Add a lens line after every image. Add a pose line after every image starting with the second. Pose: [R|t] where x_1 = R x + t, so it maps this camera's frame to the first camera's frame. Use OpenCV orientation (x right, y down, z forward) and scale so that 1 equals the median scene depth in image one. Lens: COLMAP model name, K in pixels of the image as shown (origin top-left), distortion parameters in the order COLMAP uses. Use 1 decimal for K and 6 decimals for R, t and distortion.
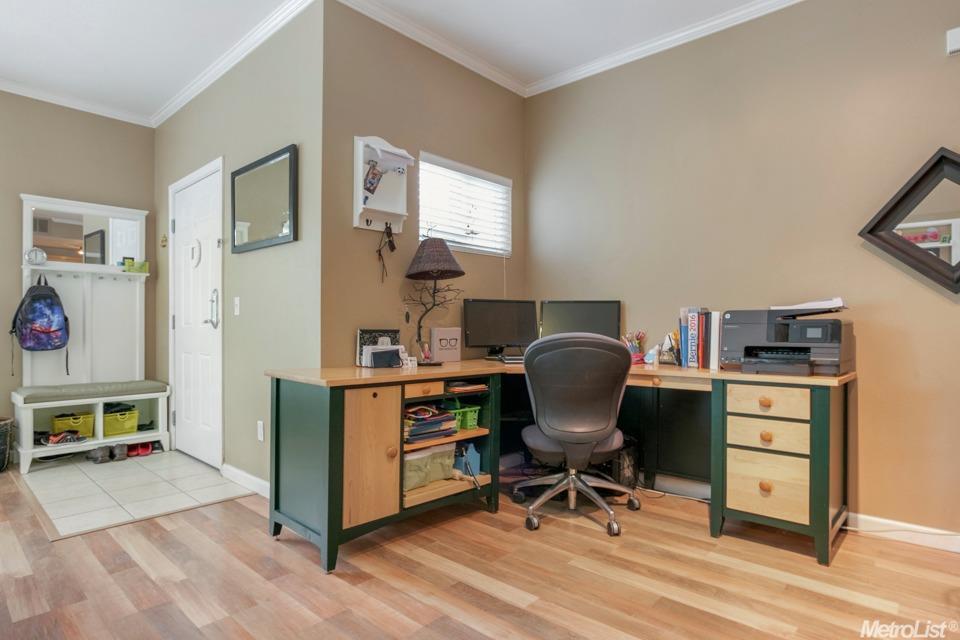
lens RADIAL K [[523.0, 0, 486.8], [0, 523.0, 316.6], [0, 0, 1]] dist [-0.026000, 0.012786]
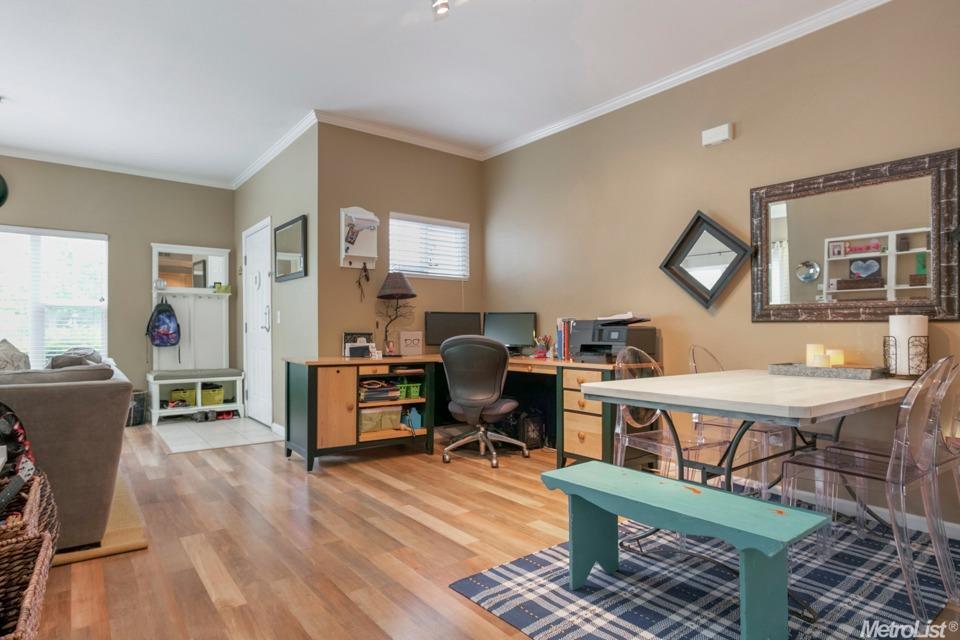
lens RADIAL K [[523.0, 0, 486.7], [0, 523.0, 326.4], [0, 0, 1]] dist [-0.026000, 0.012786]
pose [[0.986926, 0.000081, -0.161174, 0.429559], [0.001501, 0.999952, 0.009694, -0.008763], [0.161167, -0.009810, 0.986878, -0.470659]]
